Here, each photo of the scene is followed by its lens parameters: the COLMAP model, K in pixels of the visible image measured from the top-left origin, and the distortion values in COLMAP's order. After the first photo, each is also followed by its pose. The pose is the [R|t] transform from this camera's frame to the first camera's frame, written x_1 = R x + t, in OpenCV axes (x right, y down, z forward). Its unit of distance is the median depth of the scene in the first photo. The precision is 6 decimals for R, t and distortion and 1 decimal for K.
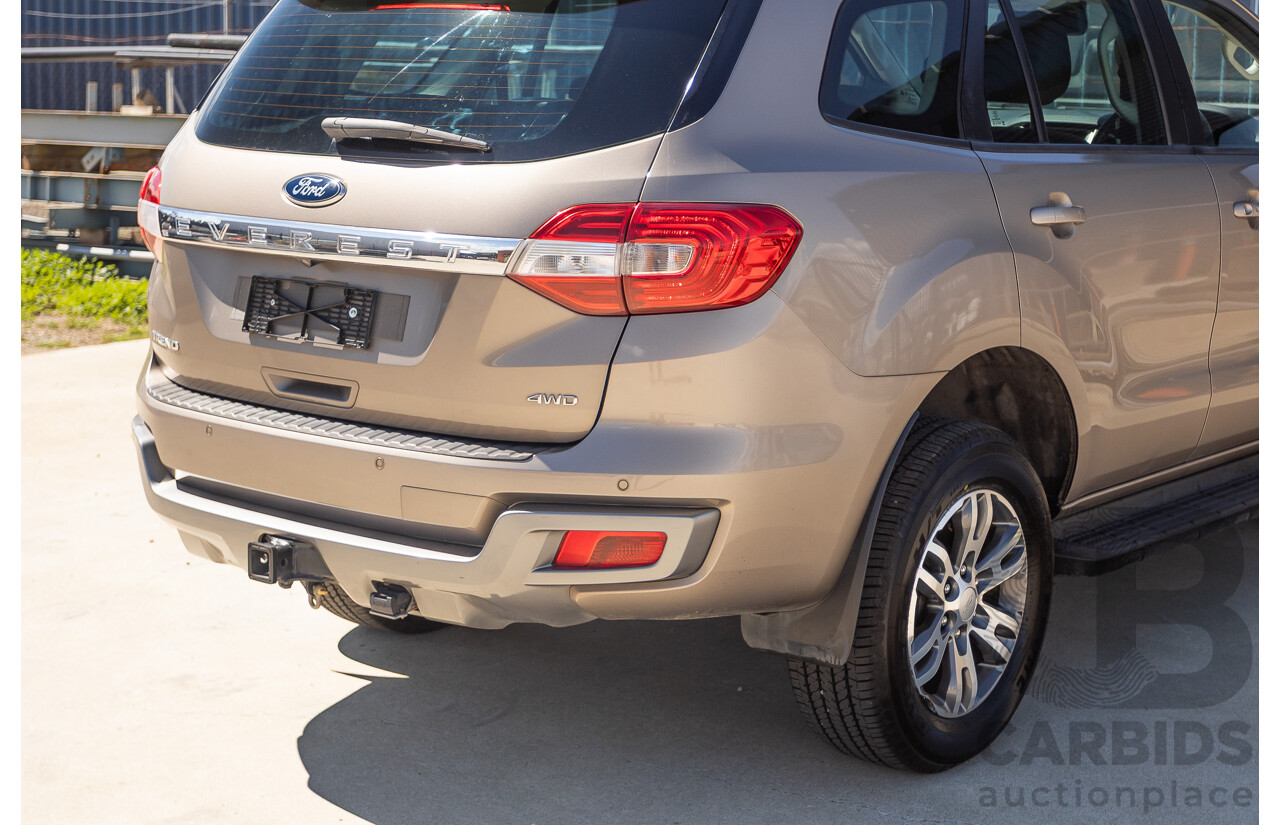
lens RADIAL K [[2044.9, 0, 644.3], [0, 2044.9, 408.3], [0, 0, 1]] dist [-0.015917, 0.000000]
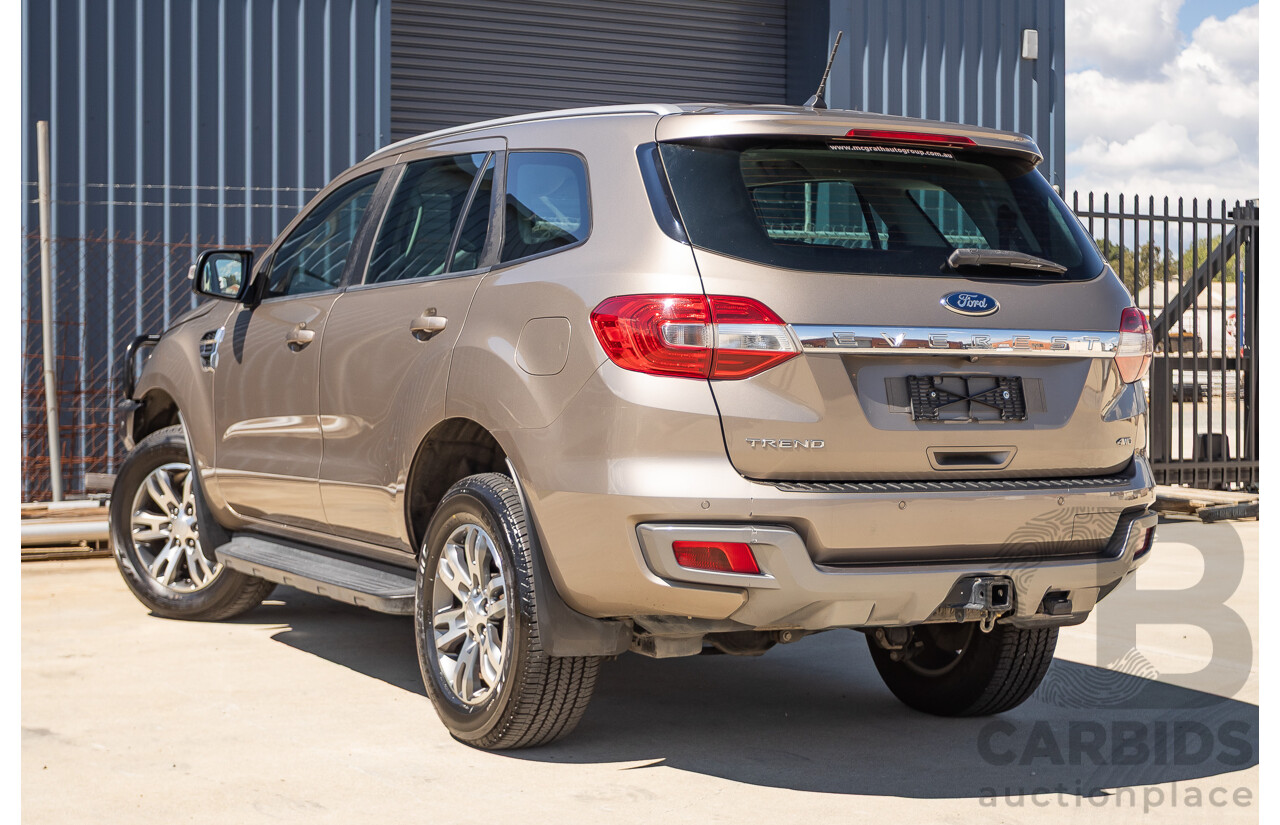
lens RADIAL K [[2044.9, 0, 634.0], [0, 2044.9, 421.0], [0, 0, 1]] dist [-0.015917, 0.000000]
pose [[0.394772, -0.036948, 0.918036, -1.349645], [0.152561, 0.987956, -0.025841, -0.030391], [-0.906025, 0.150258, 0.395654, 0.650297]]
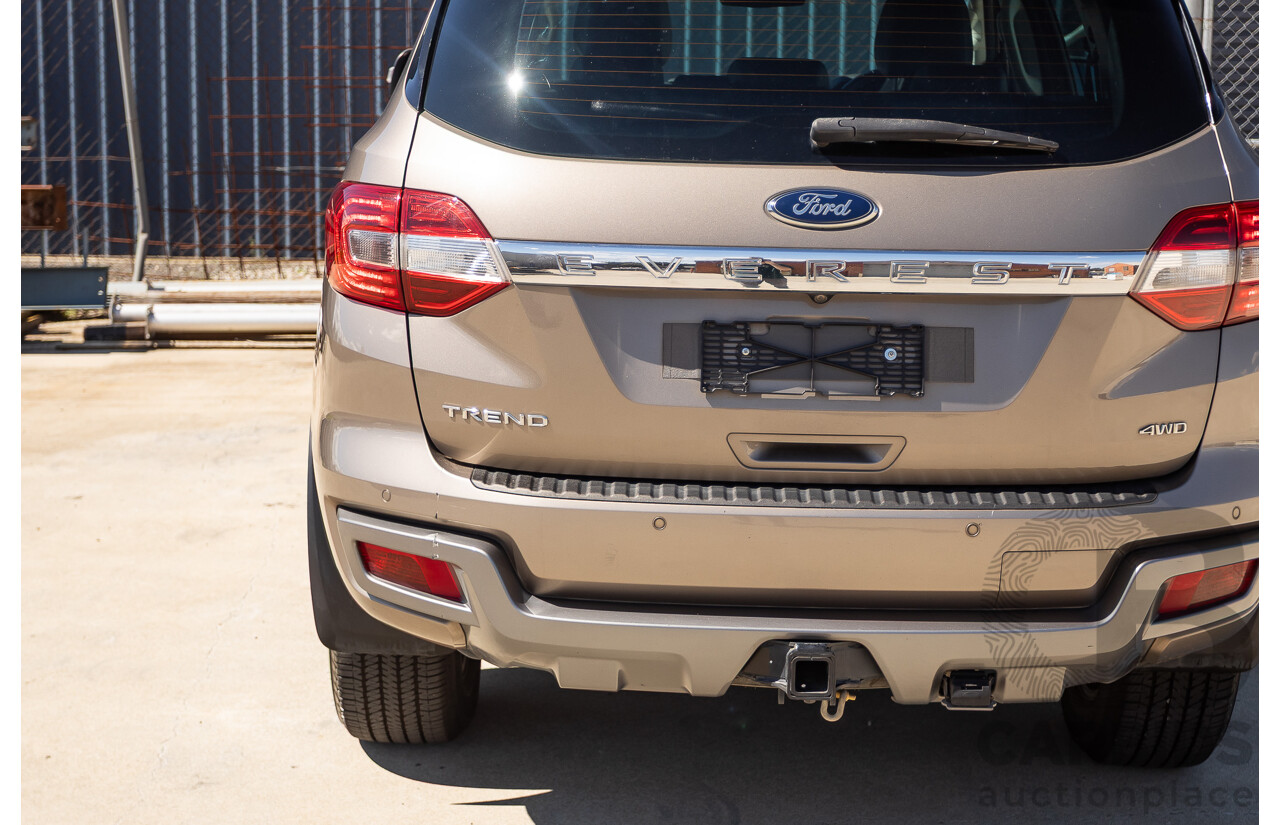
lens RADIAL K [[2044.9, 0, 644.2], [0, 2044.9, 400.2], [0, 0, 1]] dist [-0.015917, 0.000000]
pose [[0.793319, -0.107136, 0.599305, -0.667944], [0.101983, 0.993870, 0.042673, -0.068571], [-0.600204, 0.027266, 0.799382, 0.373597]]
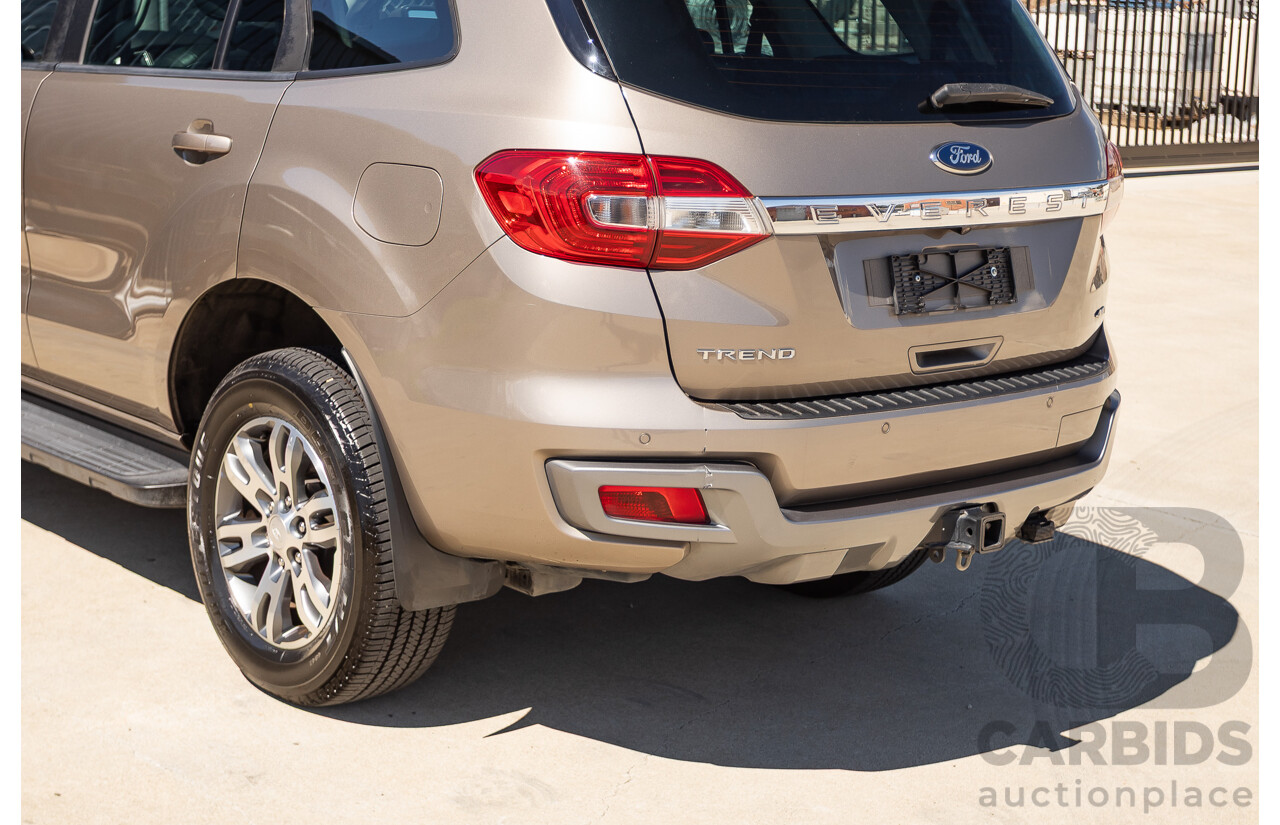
lens RADIAL K [[2044.9, 0, 595.4], [0, 2044.9, 389.5], [0, 0, 1]] dist [-0.015917, 0.000000]
pose [[0.206571, -0.191751, 0.959458, -1.107450], [0.139621, 0.976350, 0.165066, -0.174791], [-0.968419, 0.099862, 0.228458, 0.898816]]
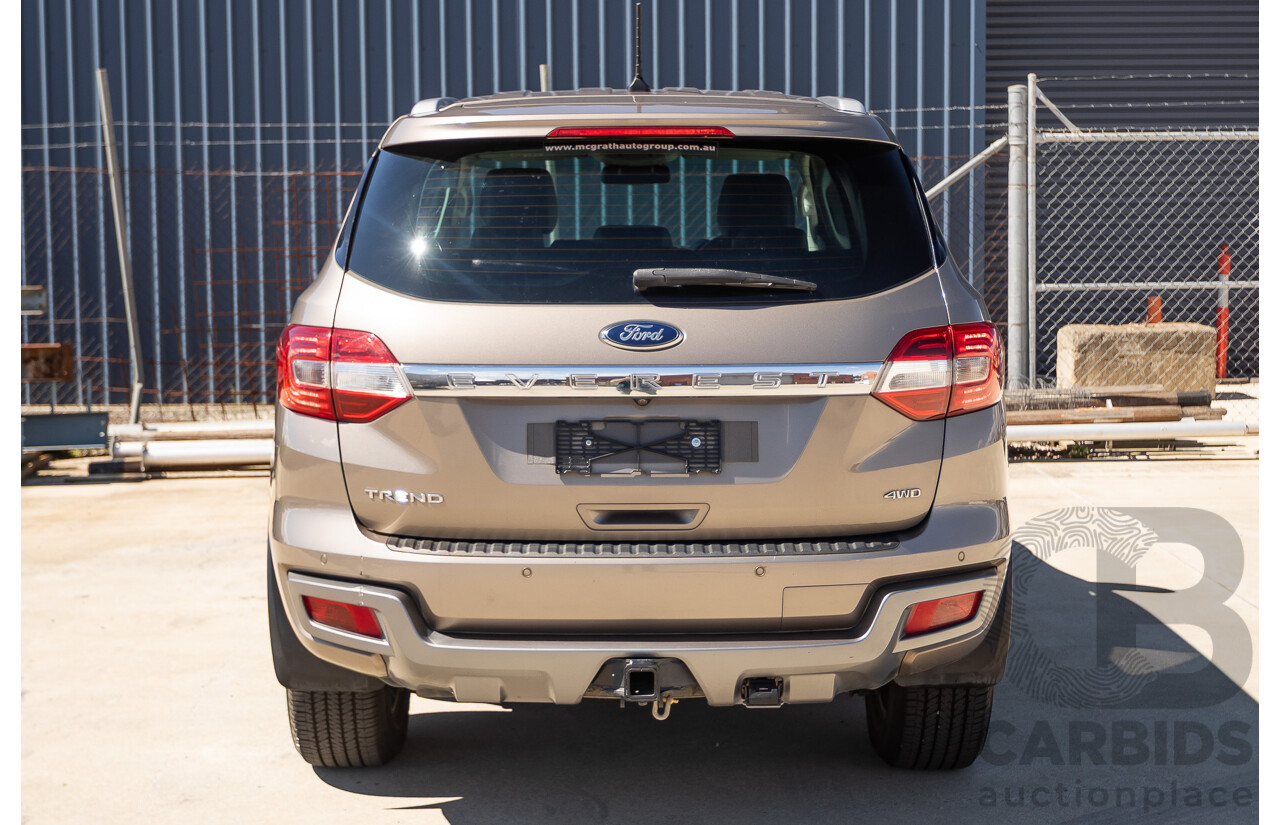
lens RADIAL K [[1840.7, 0, 639.2], [0, 1840.7, 410.6], [0, 0, 1]] dist [-0.007059, 0.000000]
pose [[0.775963, -0.085209, 0.624996, -0.735784], [0.124739, 0.991995, -0.019625, -0.044779], [-0.618321, 0.093190, 0.780381, 0.220622]]
